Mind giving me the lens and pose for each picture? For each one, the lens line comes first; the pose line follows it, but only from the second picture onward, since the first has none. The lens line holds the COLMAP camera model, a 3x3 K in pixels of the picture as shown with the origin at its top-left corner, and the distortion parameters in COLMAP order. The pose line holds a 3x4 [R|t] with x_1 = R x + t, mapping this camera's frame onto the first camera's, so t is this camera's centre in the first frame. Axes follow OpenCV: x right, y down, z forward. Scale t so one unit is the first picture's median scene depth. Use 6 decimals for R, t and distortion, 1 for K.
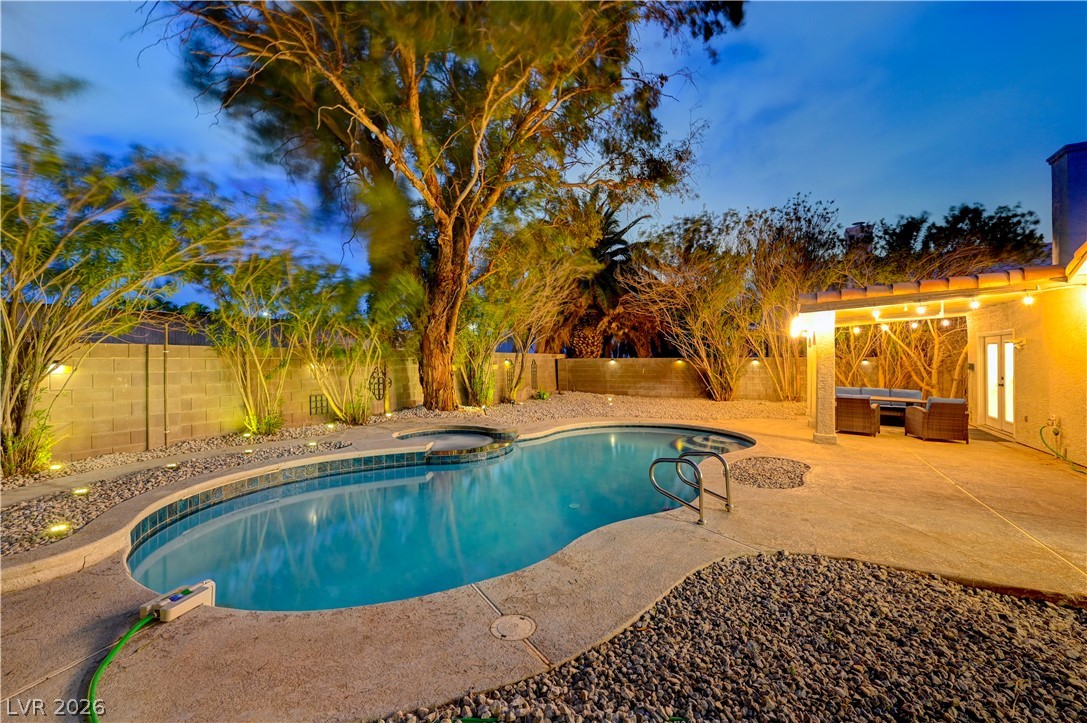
lens RADIAL K [[460.5, 0, 543.0], [0, 460.5, 355.9], [0, 0, 1]] dist [0.000126, -0.000008]
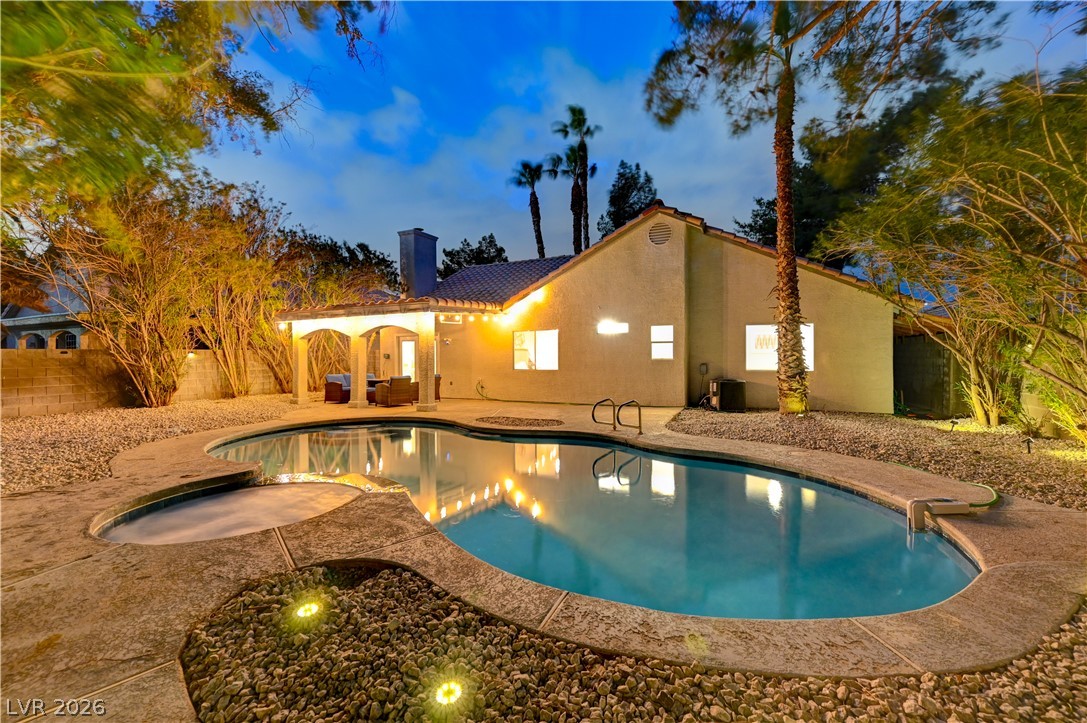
lens RADIAL K [[436.5, 0, 552.6], [0, 436.5, 362.4], [0, 0, 1]] dist [-0.001309, 0.000722]
pose [[-0.065790, -0.014191, 0.997733, -0.543533], [0.003115, 0.999891, 0.014427, 0.025156], [-0.997829, 0.004057, -0.065739, 0.586731]]
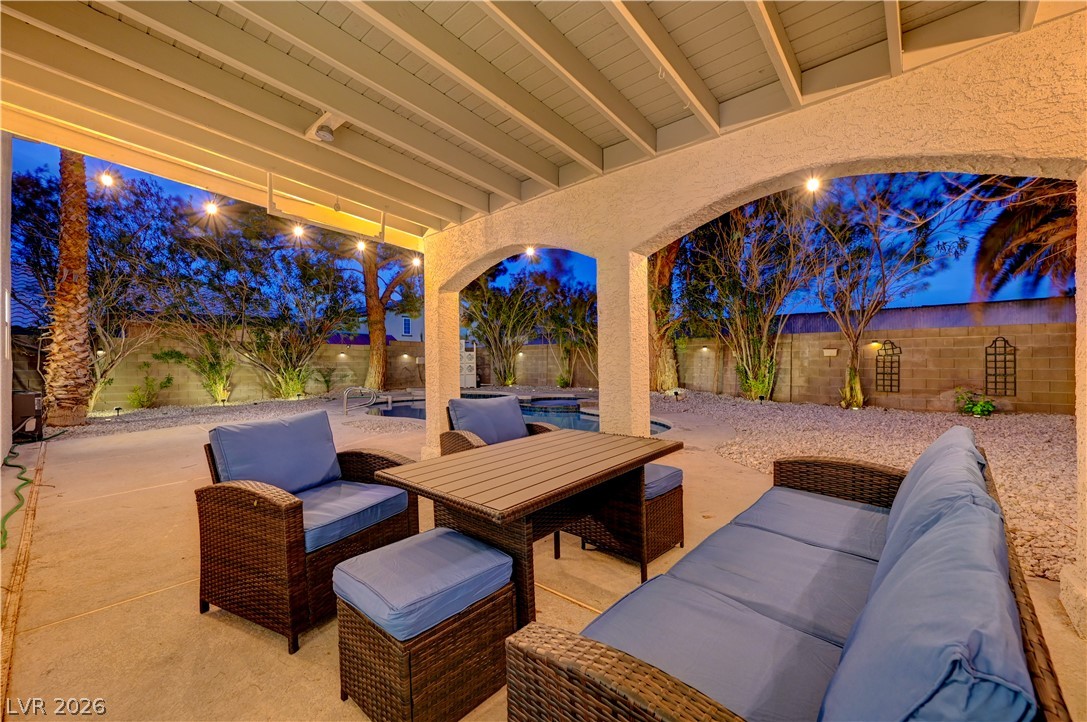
lens RADIAL K [[420.9, 0, 553.9], [0, 420.9, 362.6], [0, 0, 1]] dist [0.001002, 0.000029]
pose [[-0.209564, 0.003853, -0.977787, 0.908328], [0.010353, 0.999945, 0.001721, 0.045555], [0.977740, -0.009763, -0.209592, 1.030148]]
